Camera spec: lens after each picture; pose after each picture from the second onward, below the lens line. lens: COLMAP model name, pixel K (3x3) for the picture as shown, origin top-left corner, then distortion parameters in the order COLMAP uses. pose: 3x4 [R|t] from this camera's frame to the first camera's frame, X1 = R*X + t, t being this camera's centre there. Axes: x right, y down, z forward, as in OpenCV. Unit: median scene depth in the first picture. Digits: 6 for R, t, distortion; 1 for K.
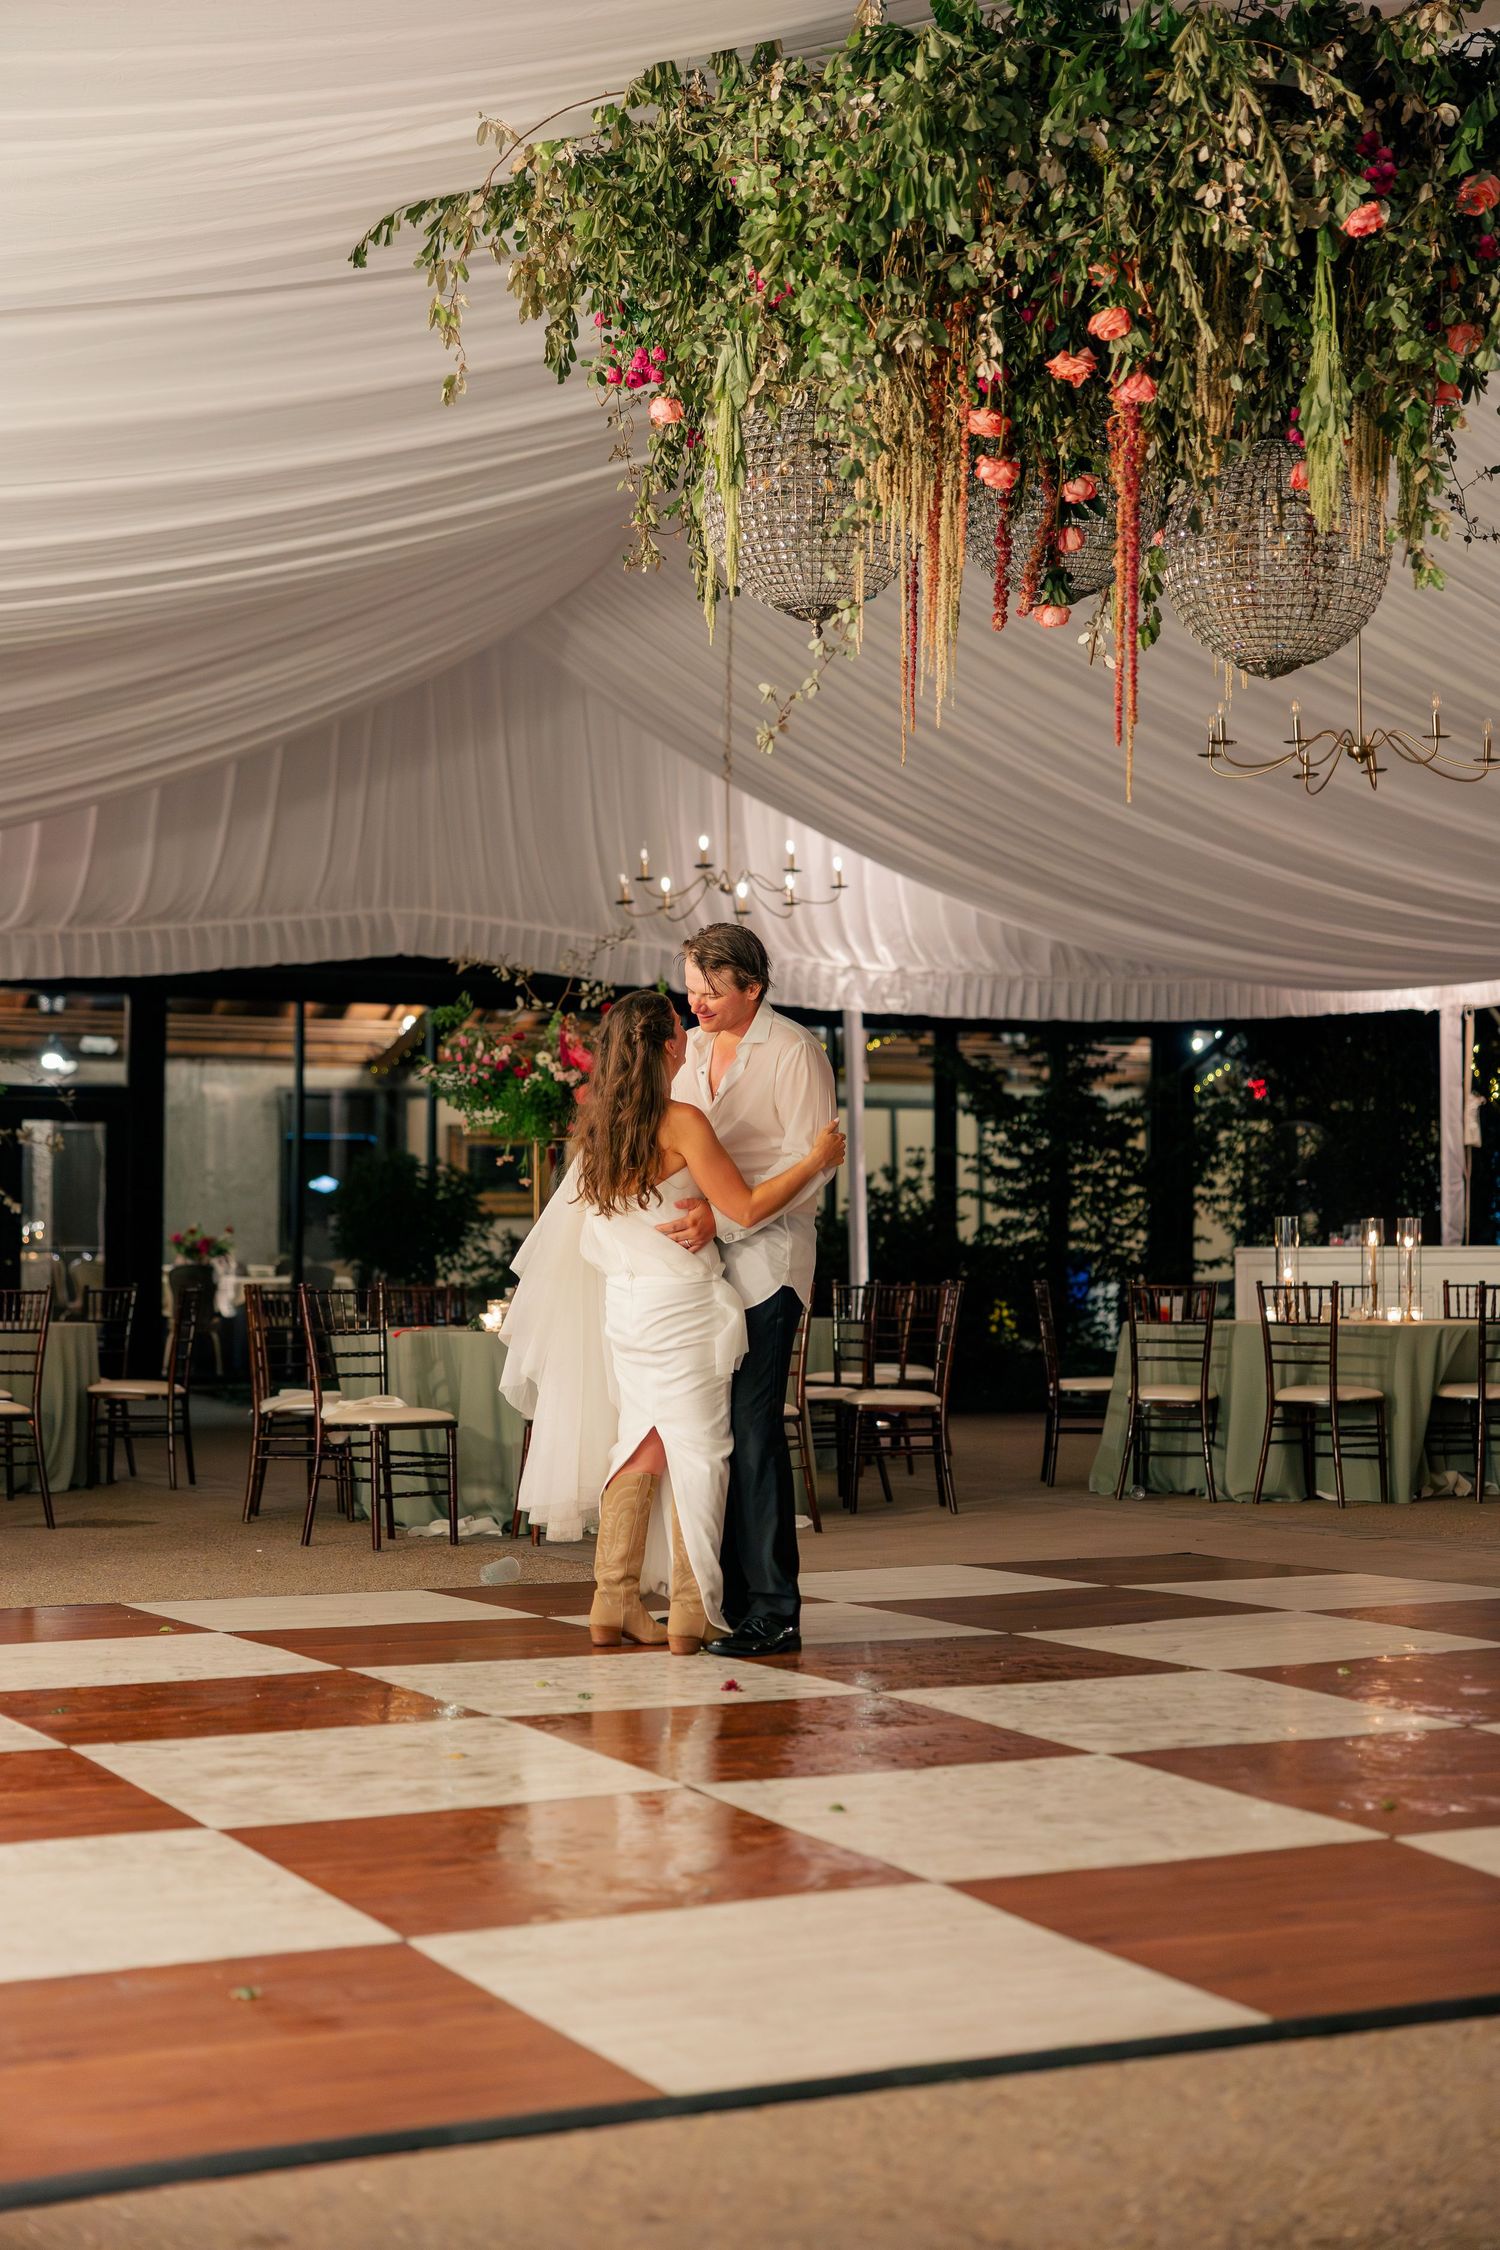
lens RADIAL K [[3403.5, 0, 749.7], [0, 3403.5, 1066.4], [0, 0, 1]] dist [0.007317, 0.125100]
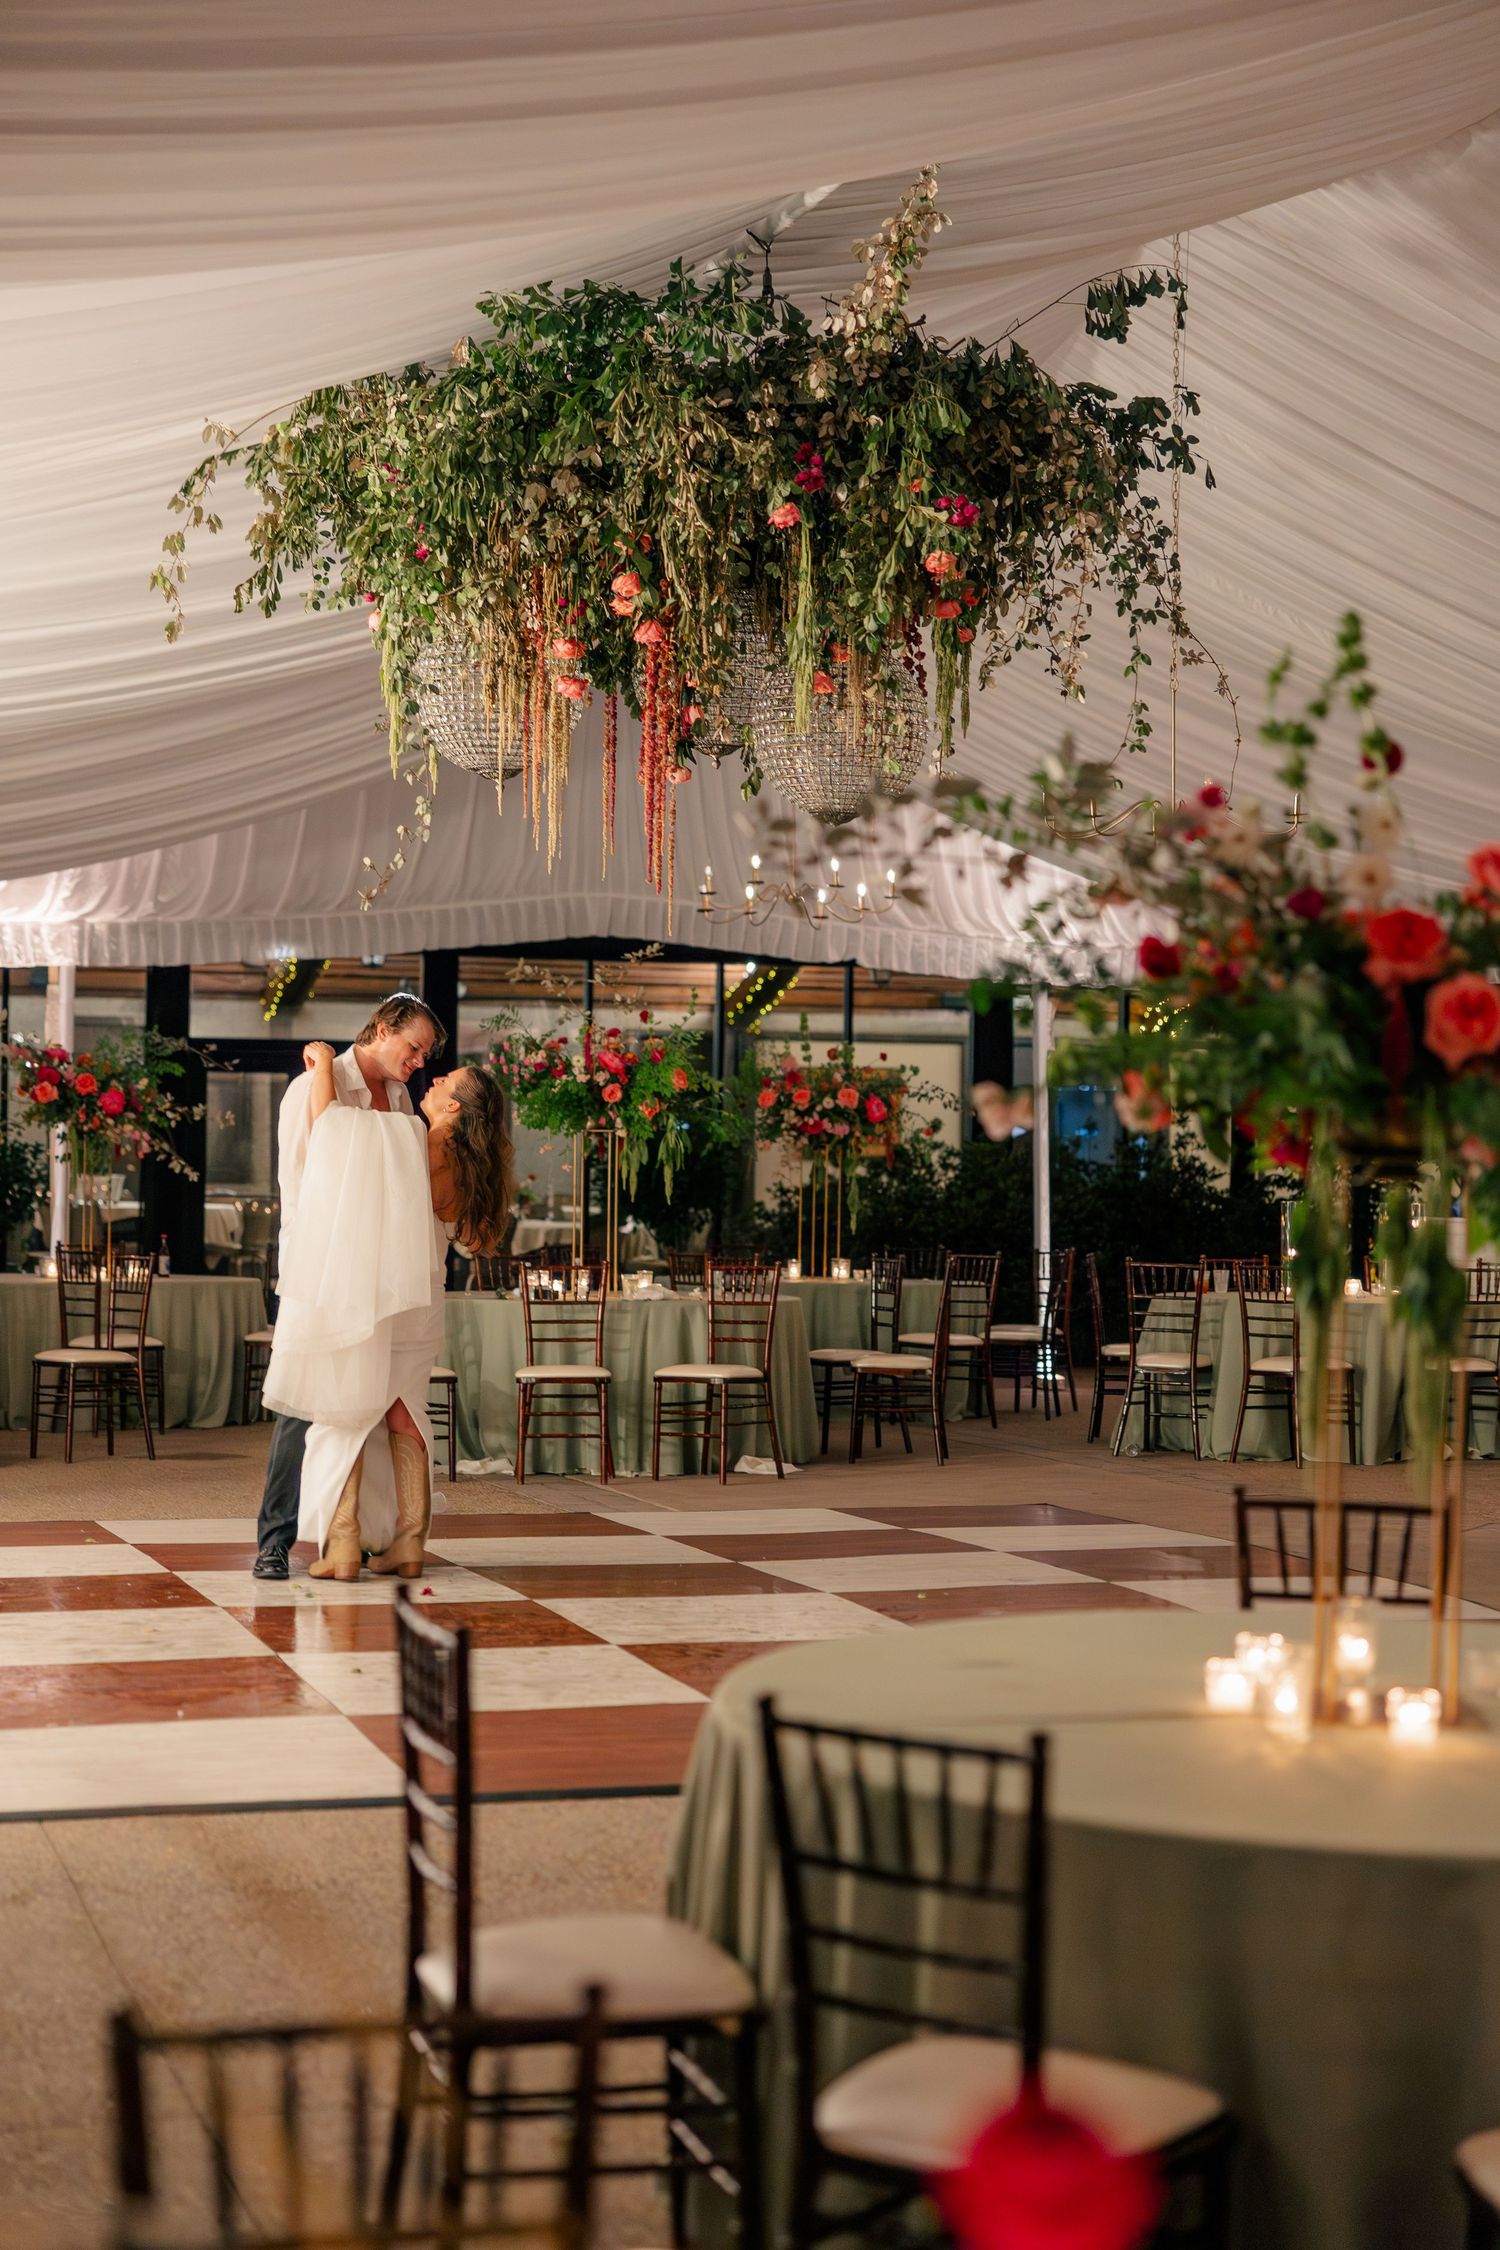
lens RADIAL K [[3719.7, 0, 750.0], [0, 3719.7, 1125.0], [0, 0, 1]] dist [0.017592, -0.068892]
pose [[0.987093, 0.008678, -0.159911, 0.184741], [-0.001804, 0.999070, 0.043084, -0.032666], [0.160136, -0.042239, 0.986191, -0.211430]]
